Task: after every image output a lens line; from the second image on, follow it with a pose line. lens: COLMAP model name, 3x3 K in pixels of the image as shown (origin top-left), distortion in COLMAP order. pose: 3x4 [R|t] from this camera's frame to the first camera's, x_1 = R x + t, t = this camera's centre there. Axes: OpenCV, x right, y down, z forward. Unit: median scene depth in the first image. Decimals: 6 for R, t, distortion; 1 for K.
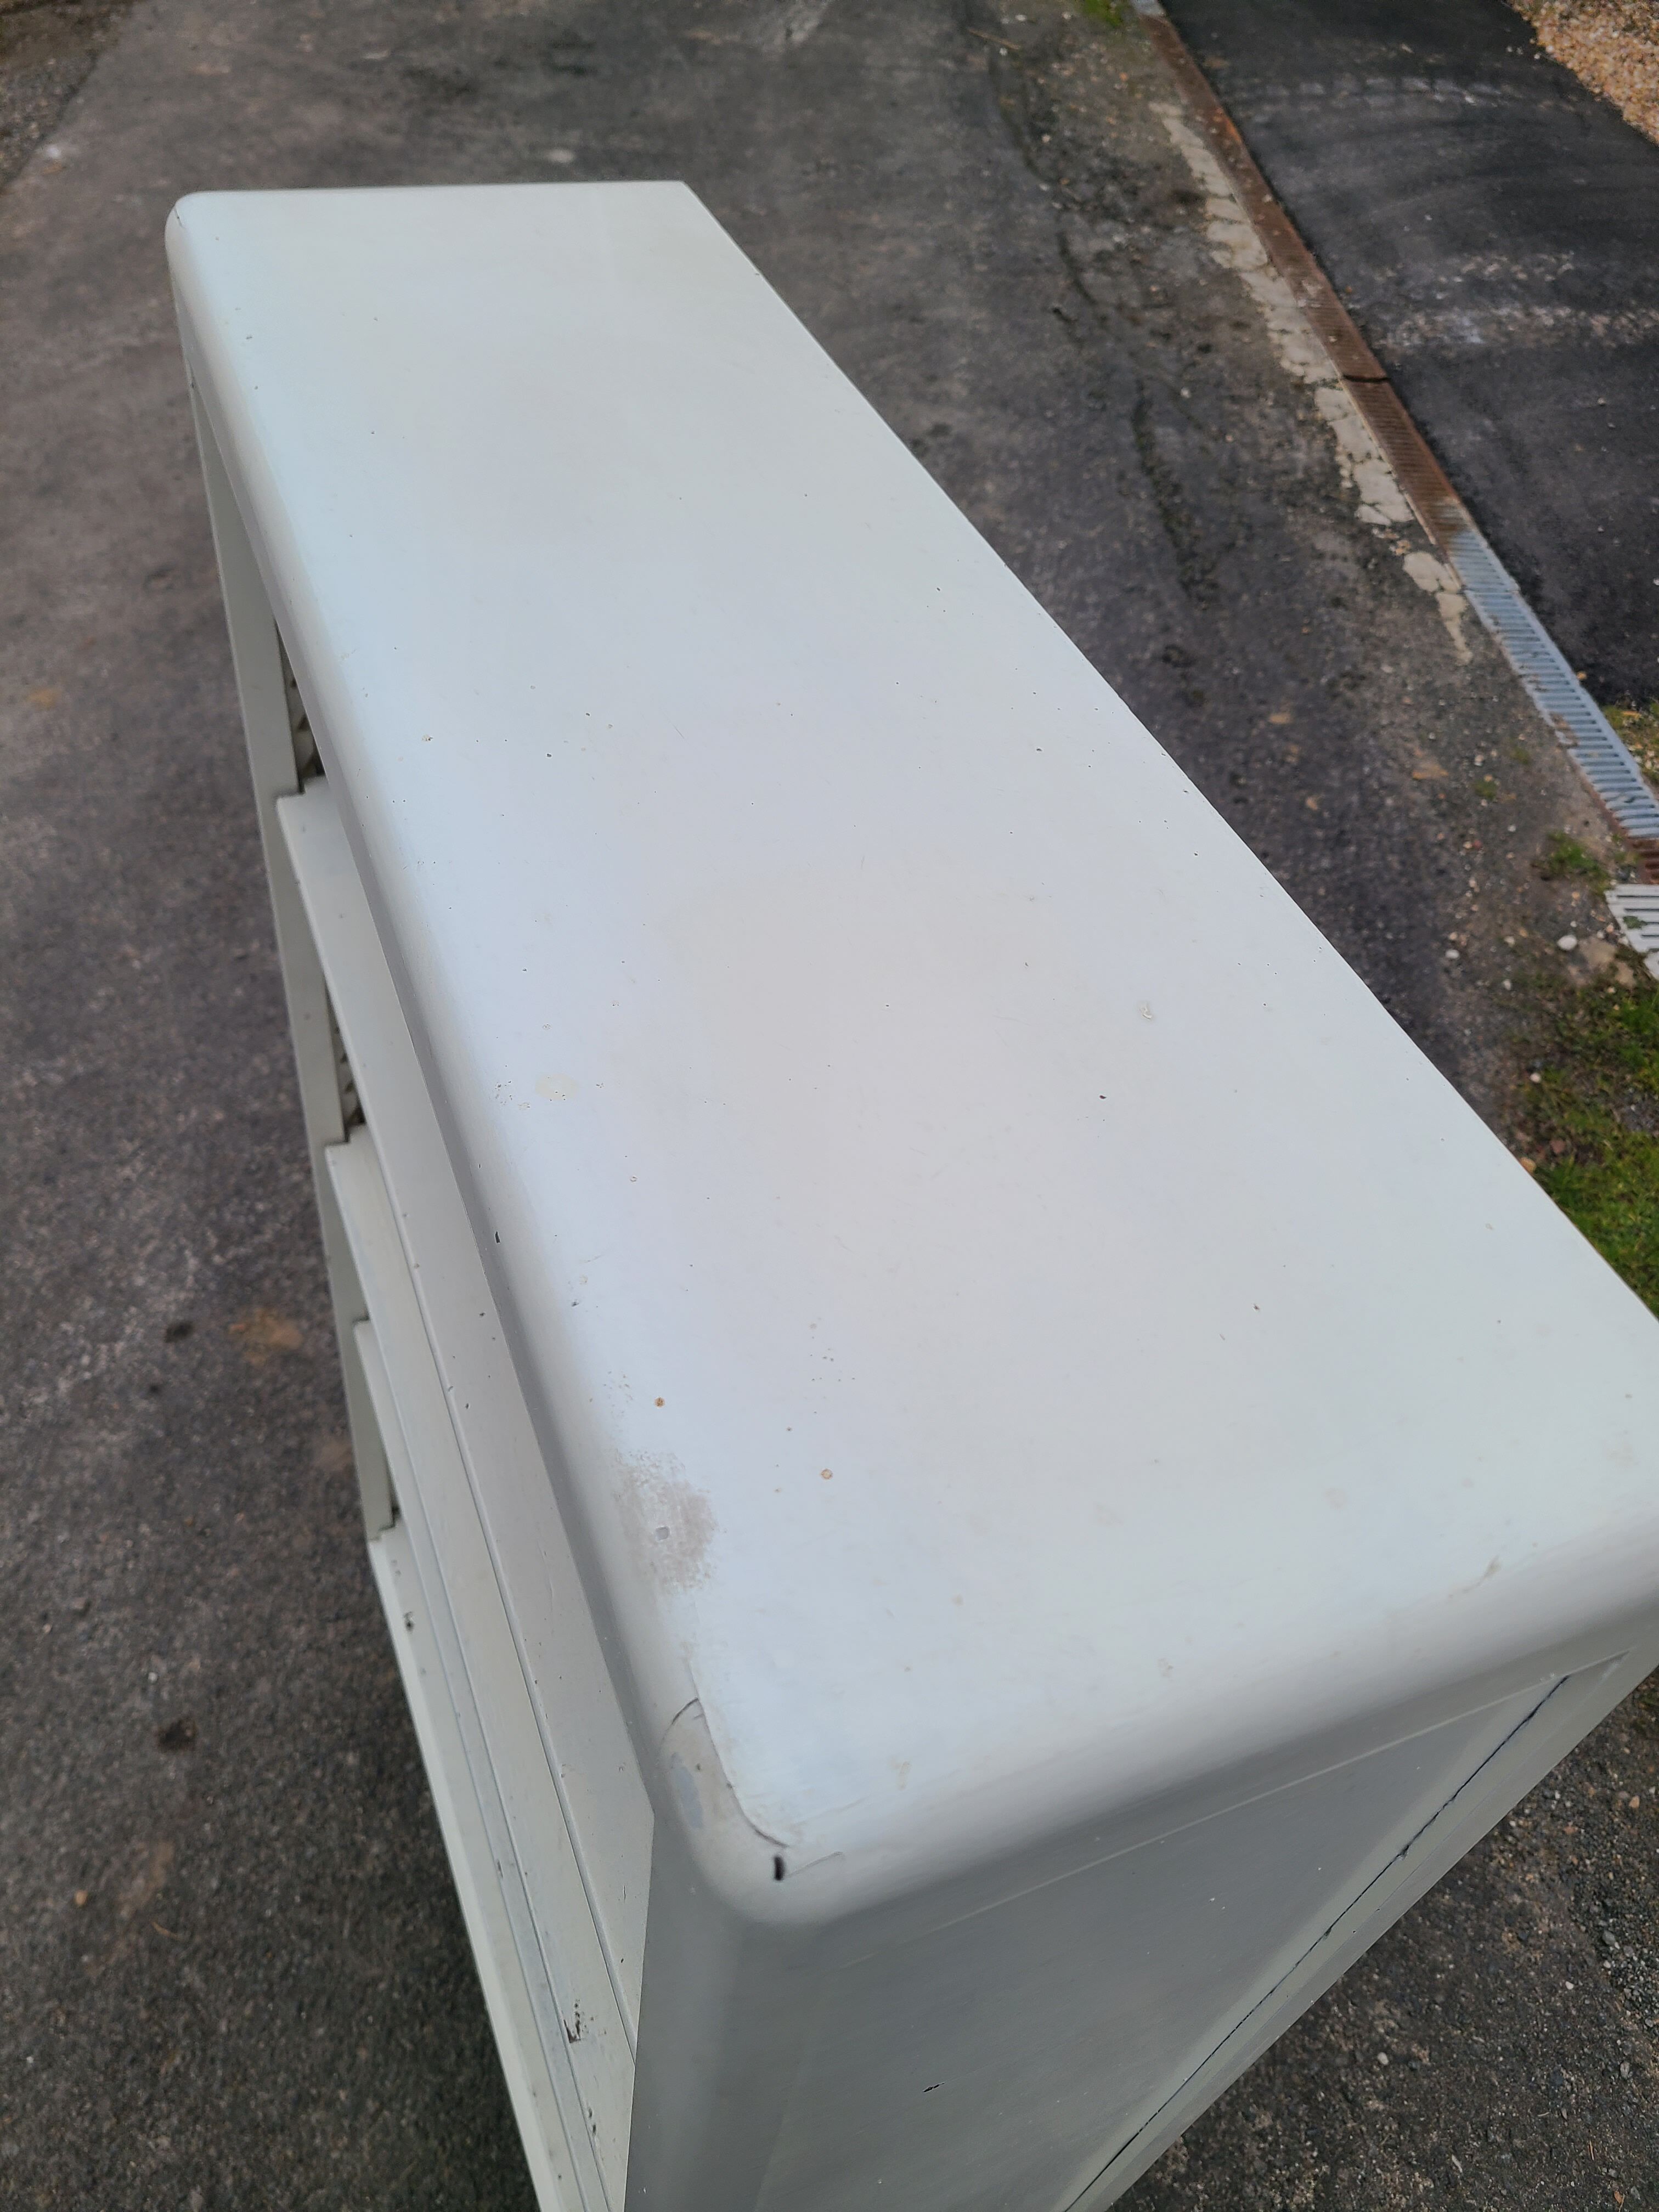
lens RADIAL K [[1687.4, 0, 831.4], [0, 1687.4, 1113.4], [0, 0, 1]] dist [0.050972, -0.046422]
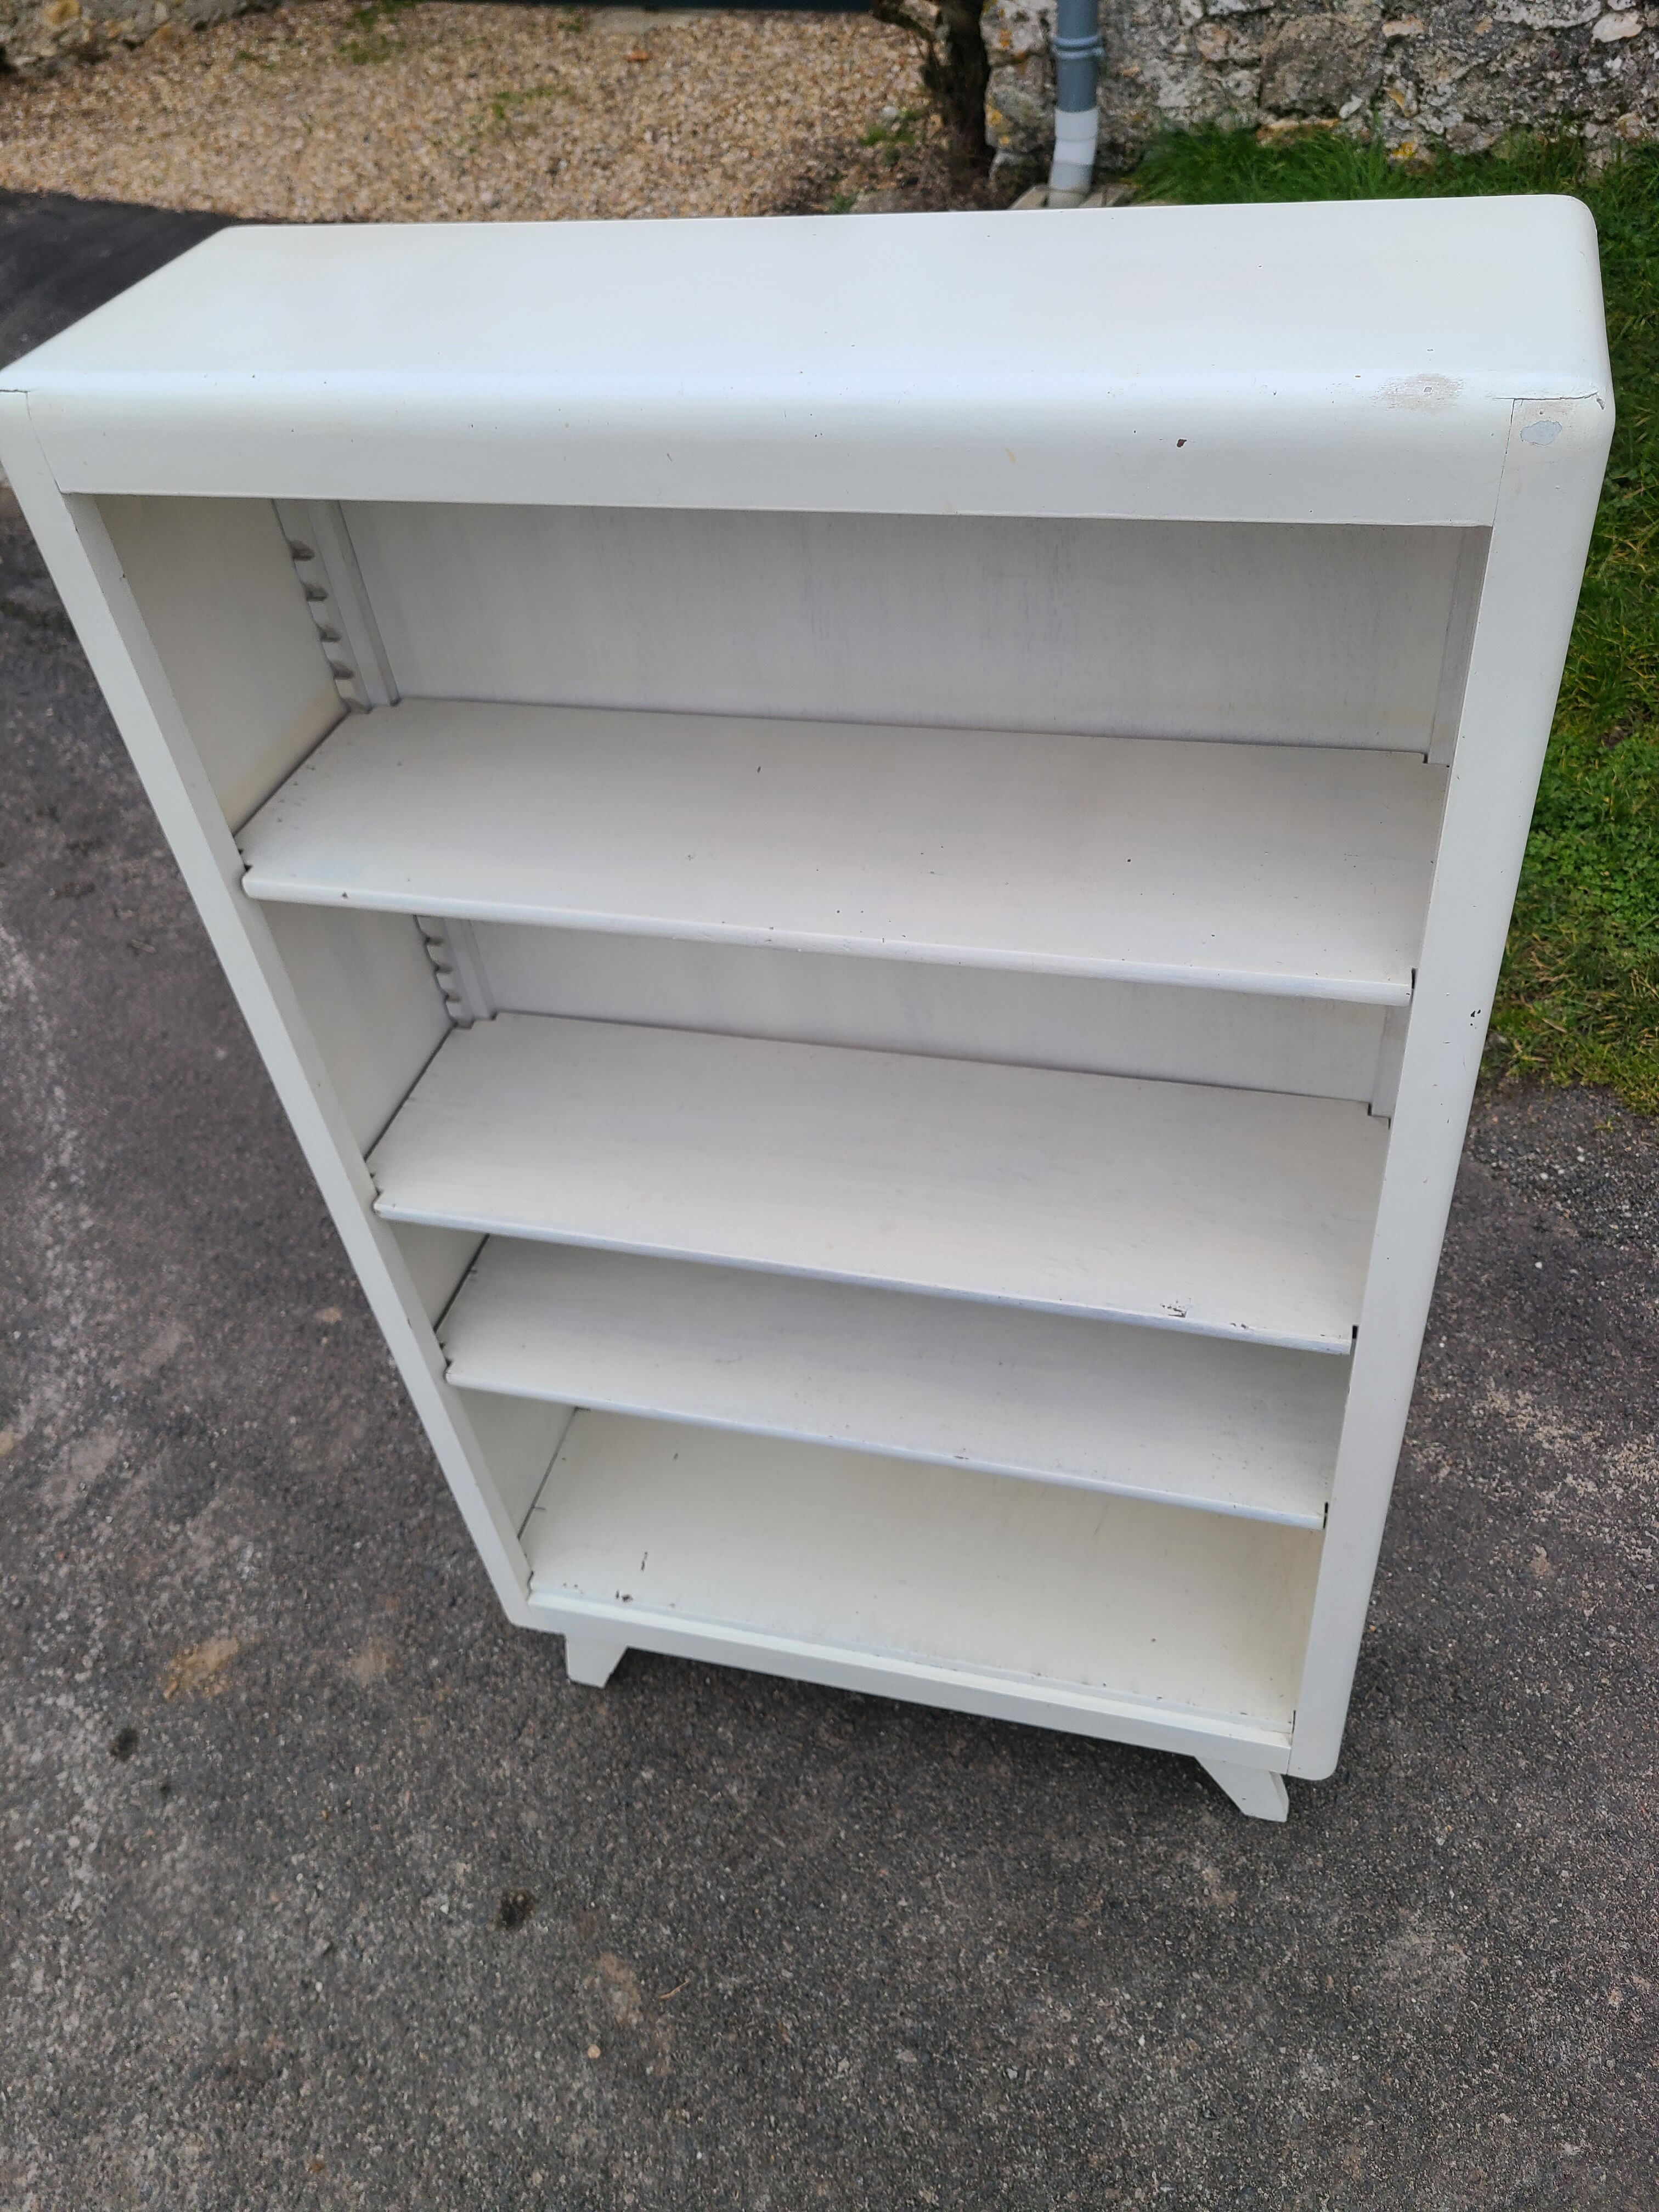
lens RADIAL K [[1687.4, 0, 848.4], [0, 1687.4, 1099.1], [0, 0, 1]] dist [0.050972, -0.046422]
pose [[0.593067, -0.658268, 0.463633, -0.423249], [0.684175, 0.715593, 0.140822, 0.020550], [-0.424471, 0.233689, 0.874765, -0.062003]]
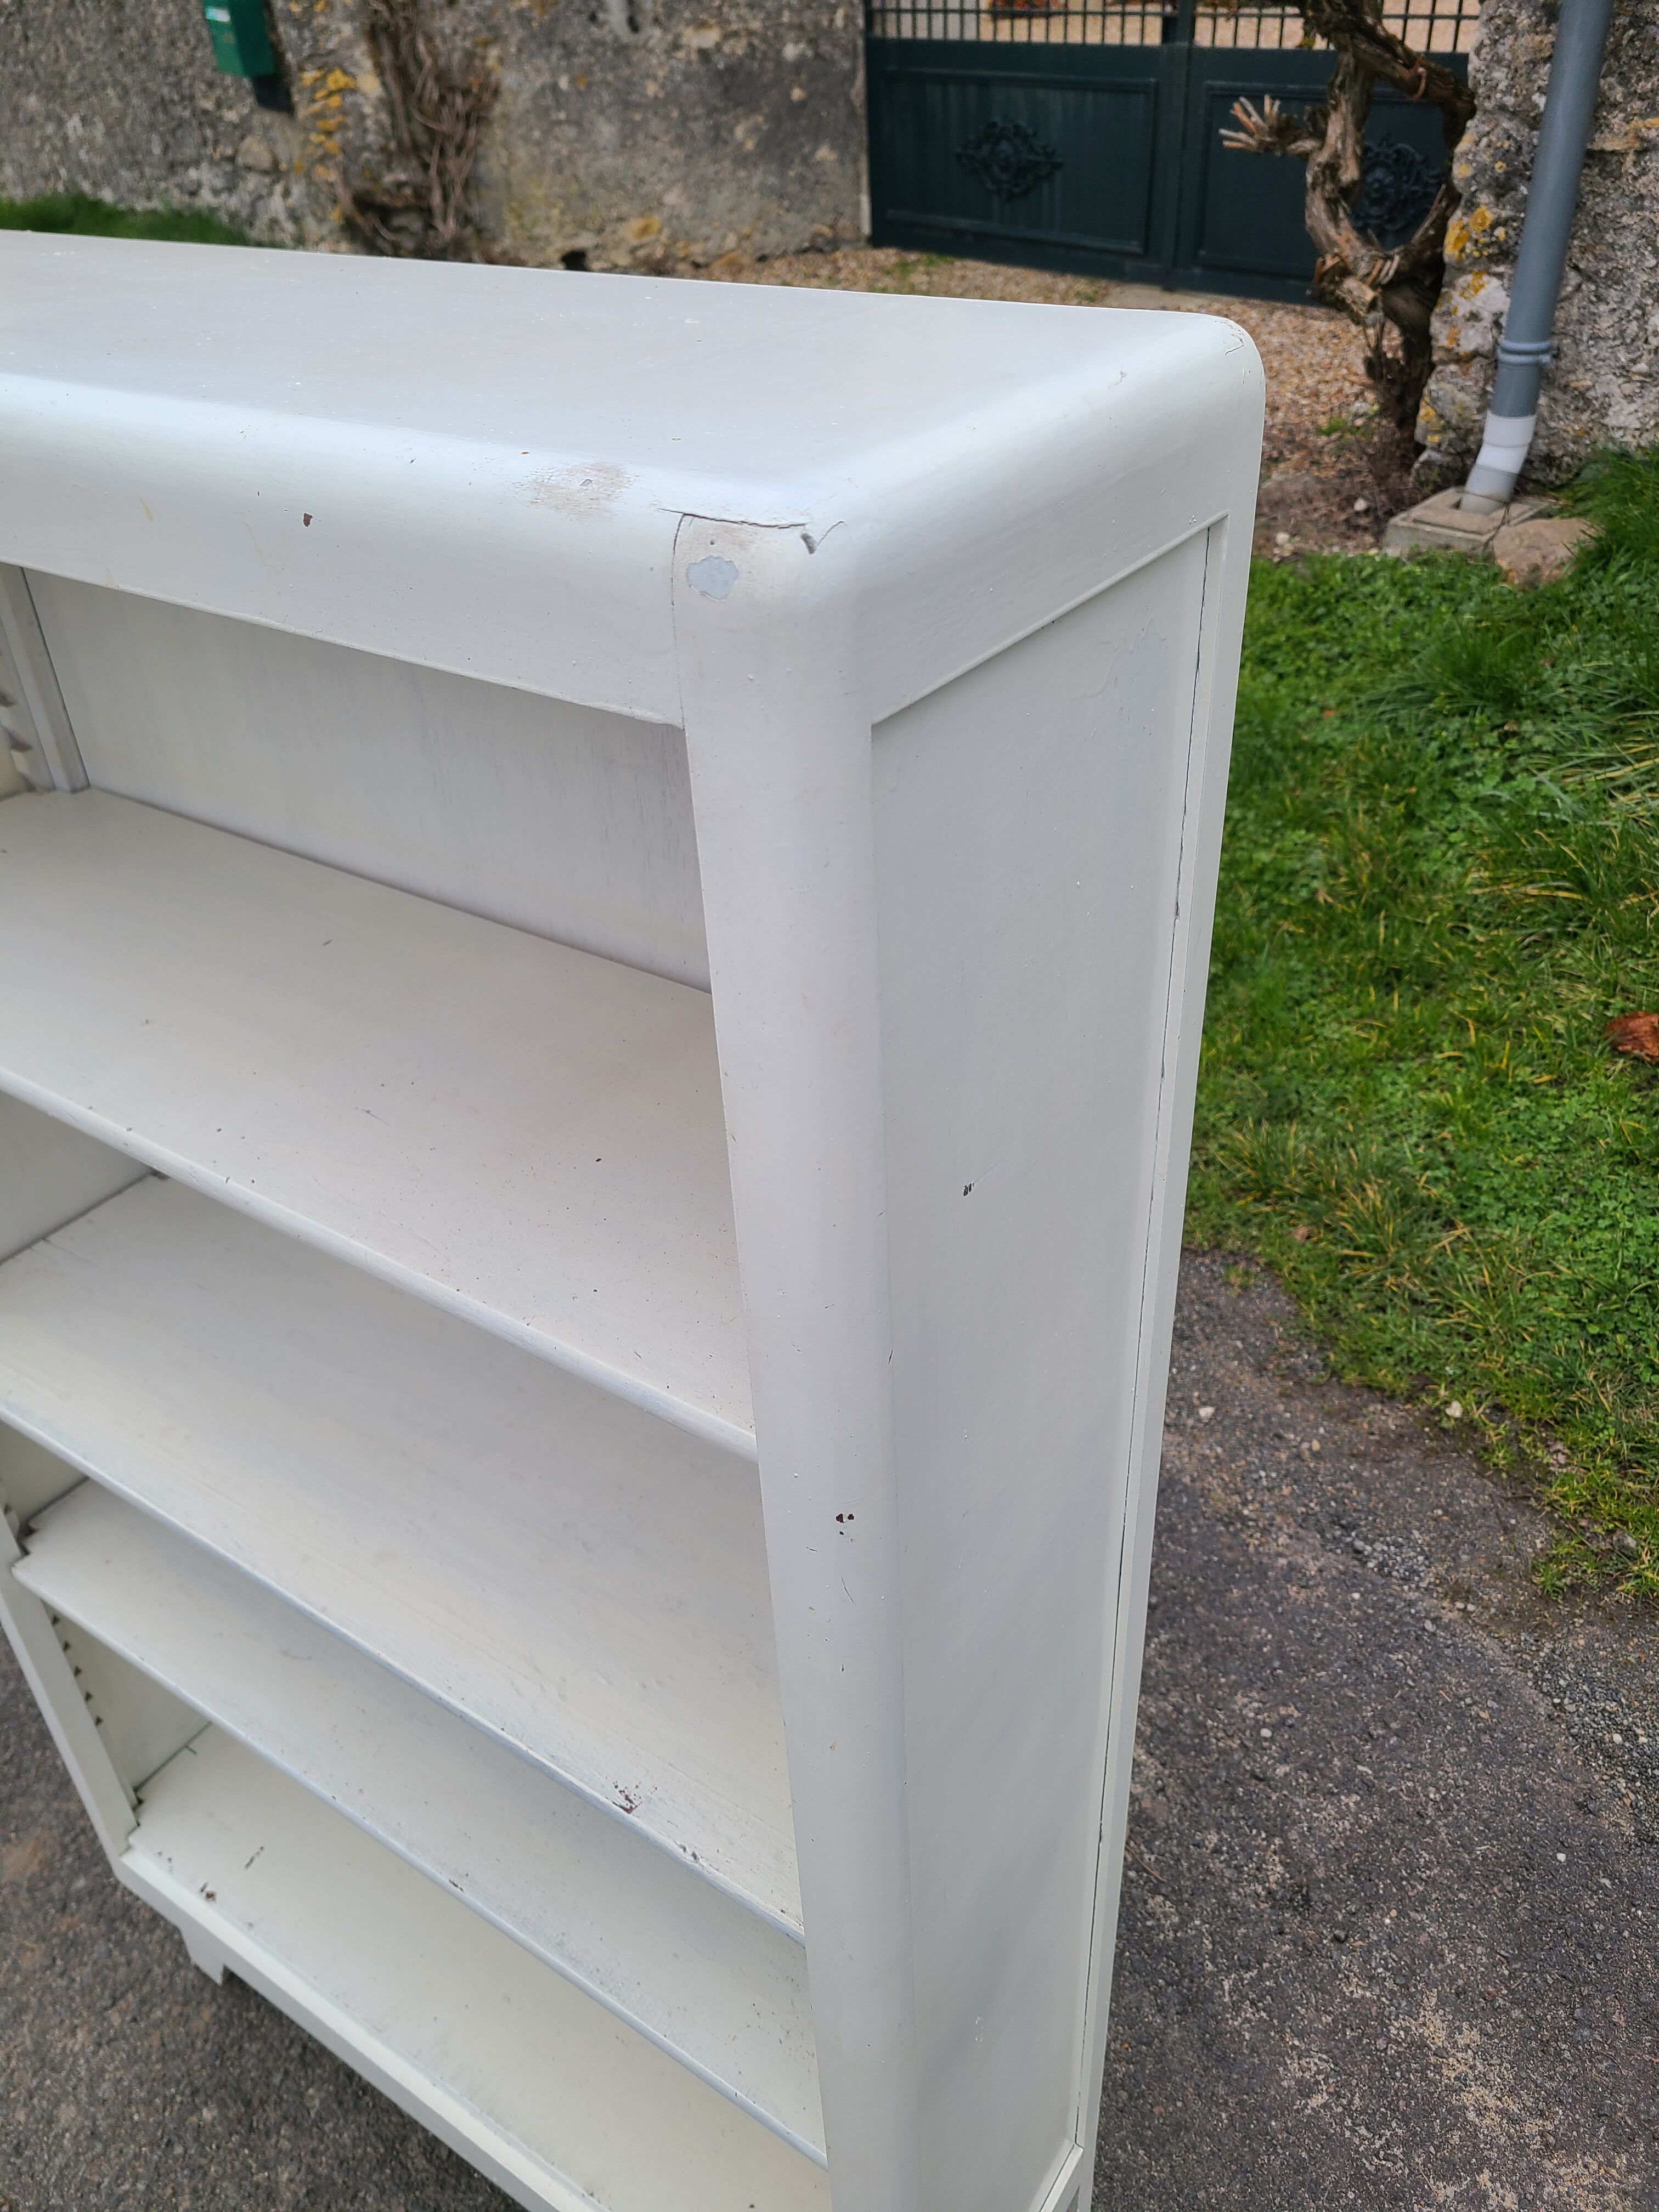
lens RADIAL K [[1687.4, 0, 830.3], [0, 1687.4, 1129.9], [0, 0, 1]] dist [0.050972, -0.046422]
pose [[0.832013, -0.422296, 0.359750, -0.122703], [0.481667, 0.871638, -0.090795, 0.177387], [-0.275230, 0.248823, 0.928620, -0.011643]]
